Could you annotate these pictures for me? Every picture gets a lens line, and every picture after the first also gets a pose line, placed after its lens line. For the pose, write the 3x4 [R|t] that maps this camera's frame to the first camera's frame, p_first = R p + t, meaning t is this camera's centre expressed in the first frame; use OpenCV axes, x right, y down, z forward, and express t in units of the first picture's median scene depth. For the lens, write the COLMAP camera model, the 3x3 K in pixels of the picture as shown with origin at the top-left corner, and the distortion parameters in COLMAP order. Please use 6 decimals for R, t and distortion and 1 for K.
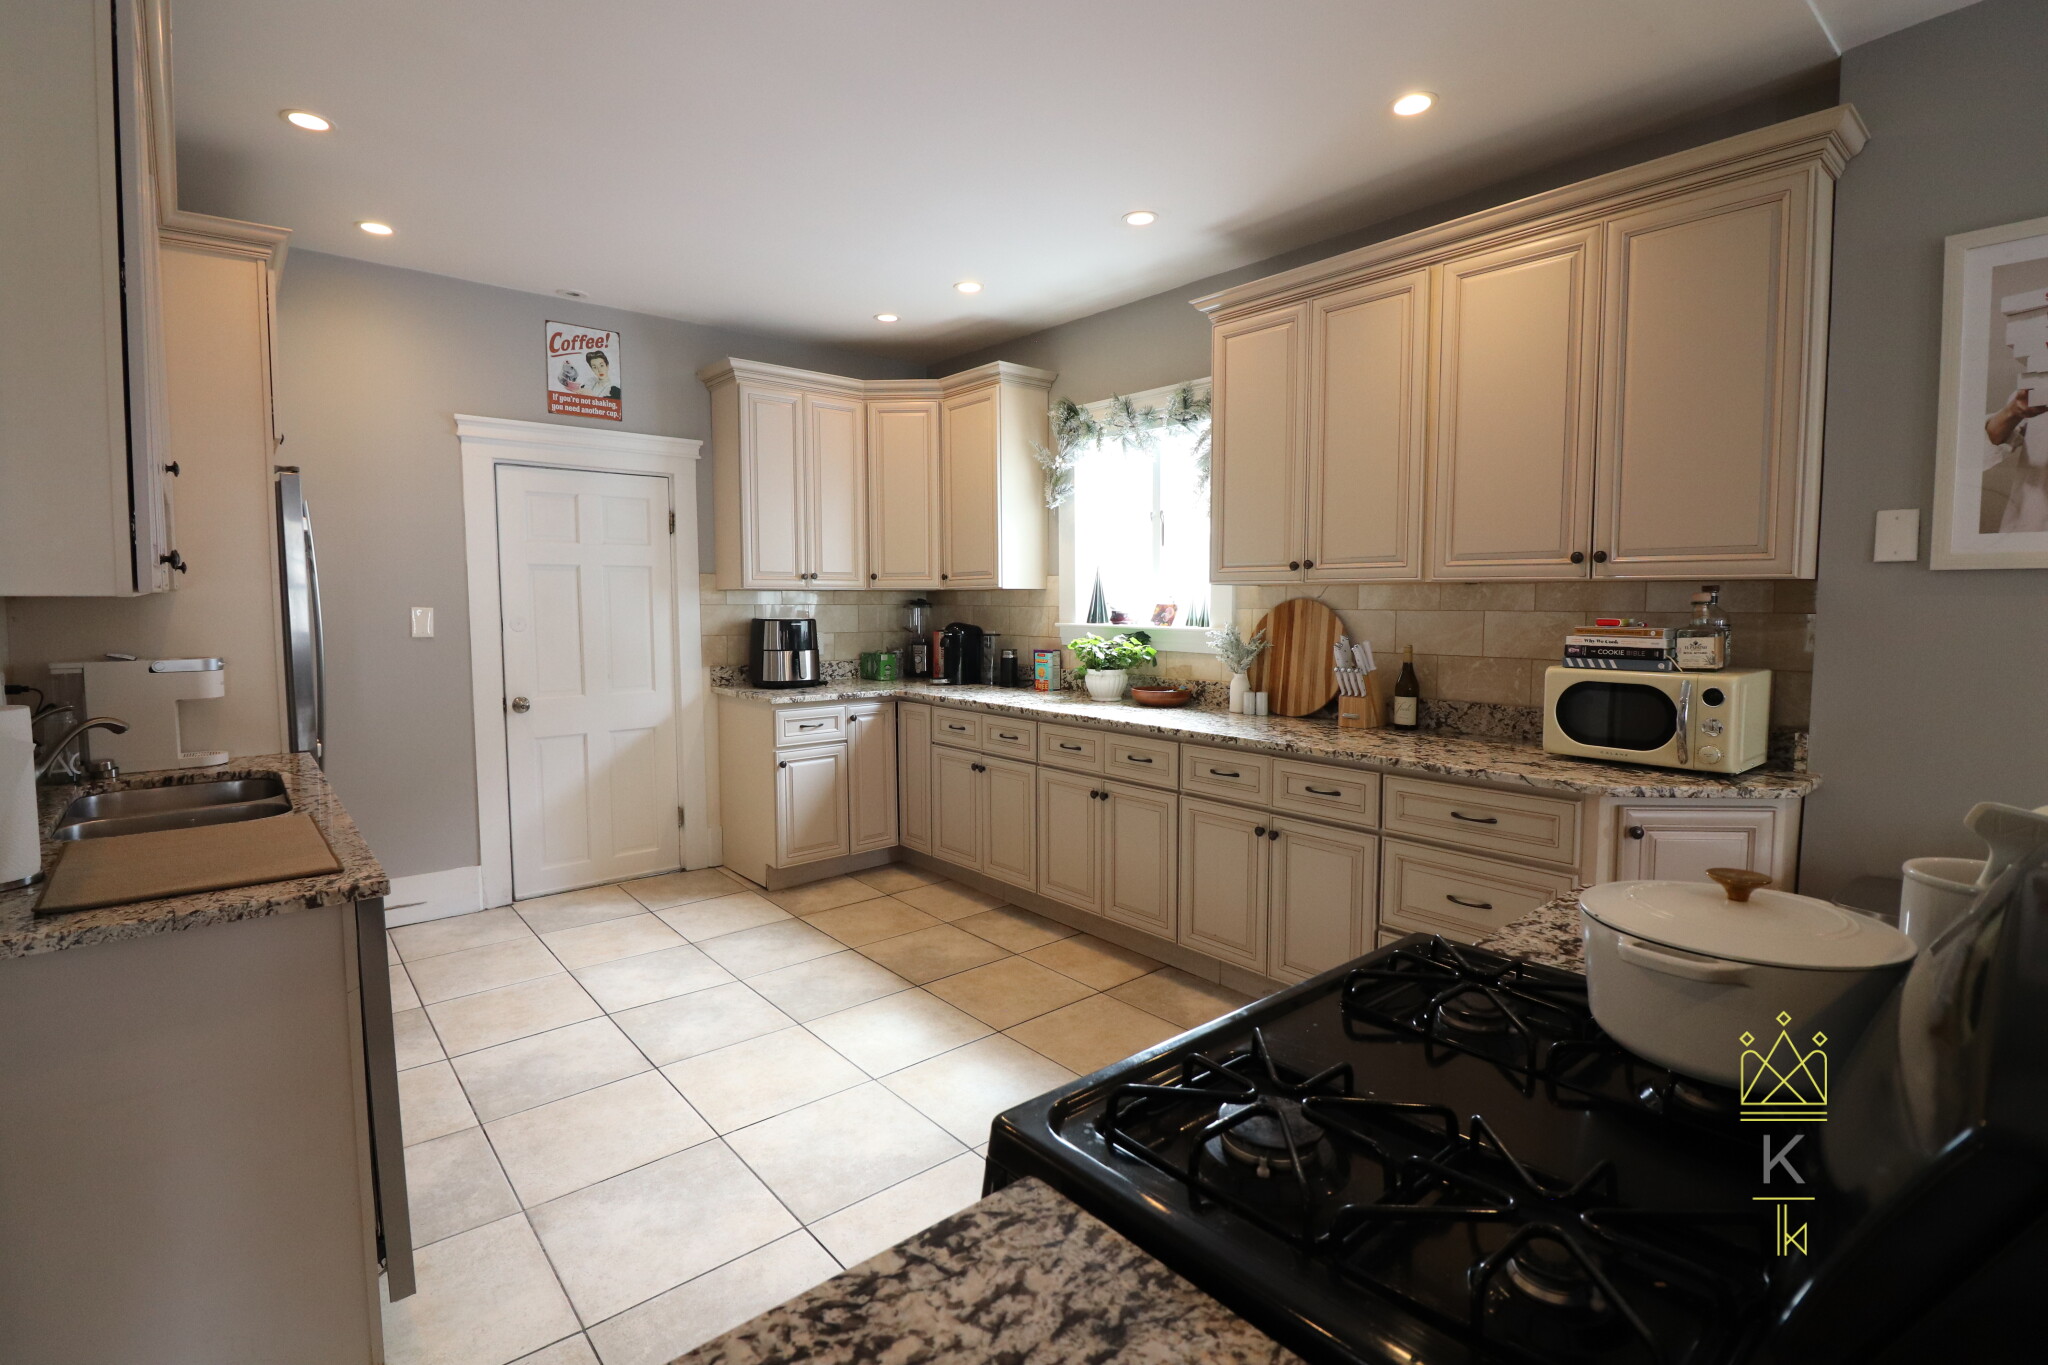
lens RADIAL K [[946.5, 0, 1018.8], [0, 946.5, 667.8], [0, 0, 1]] dist [-0.001955, -0.011767]
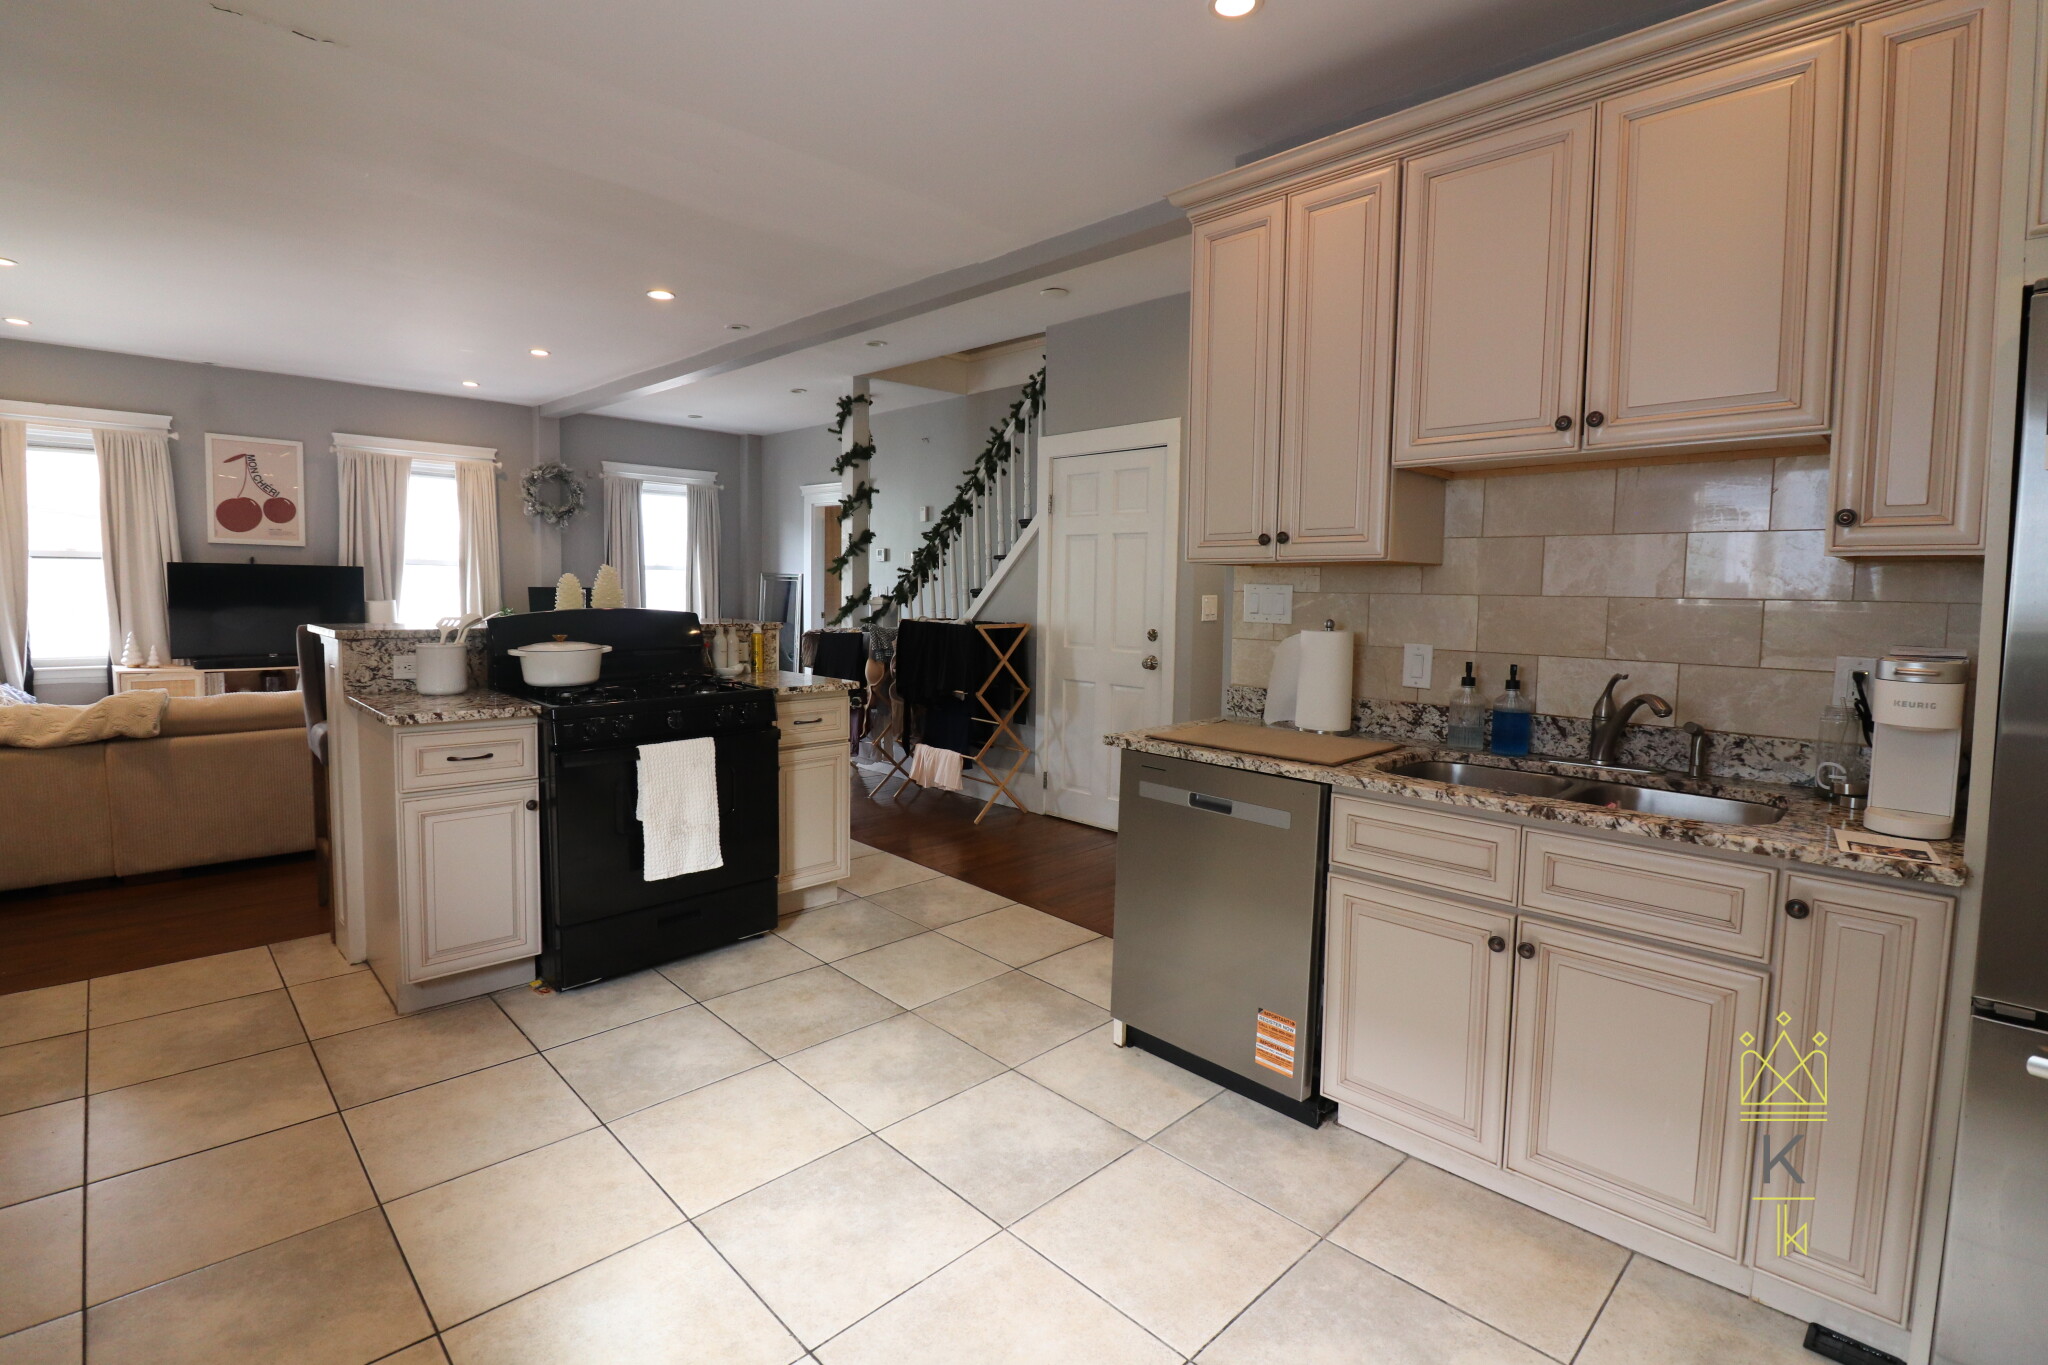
lens RADIAL K [[950.9, 0, 1020.0], [0, 950.9, 659.7], [0, 0, 1]] dist [0.000448, -0.012387]
pose [[-0.997289, -0.009617, -0.072952, -0.158817], [-0.020667, 0.988123, 0.152267, -0.060399], [0.070621, 0.153362, -0.985643, 1.023077]]
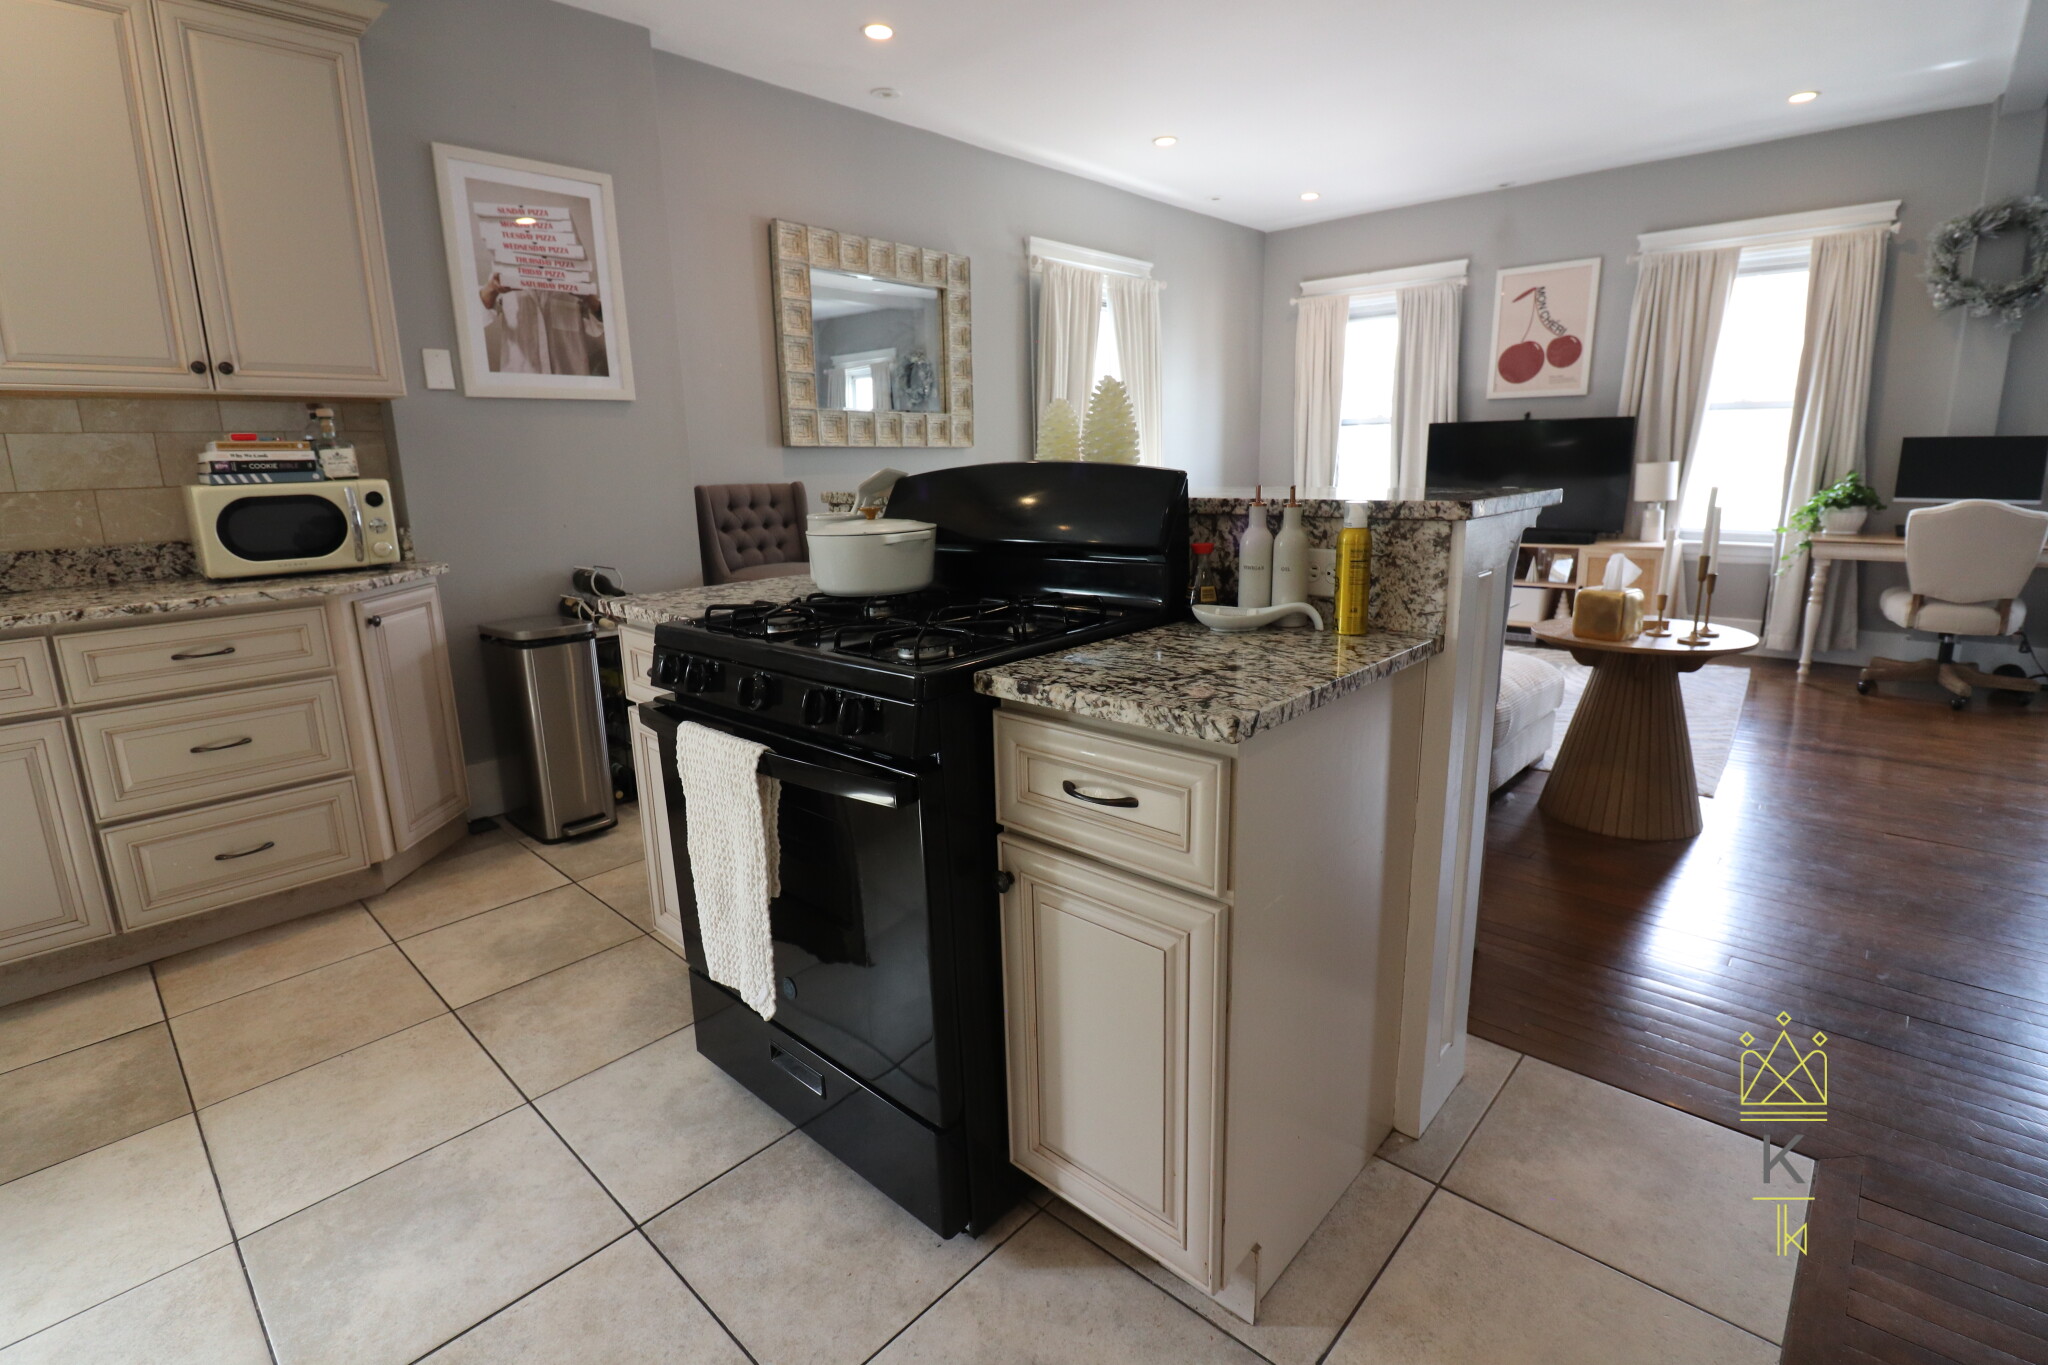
lens RADIAL K [[950.9, 0, 1020.0], [0, 950.9, 659.7], [0, 0, 1]] dist [0.000448, -0.012387]
pose [[-0.118946, -0.202414, 0.972050, -0.307816], [0.093787, 0.972332, 0.213949, 0.027480], [-0.988461, 0.116614, -0.096671, 0.197055]]
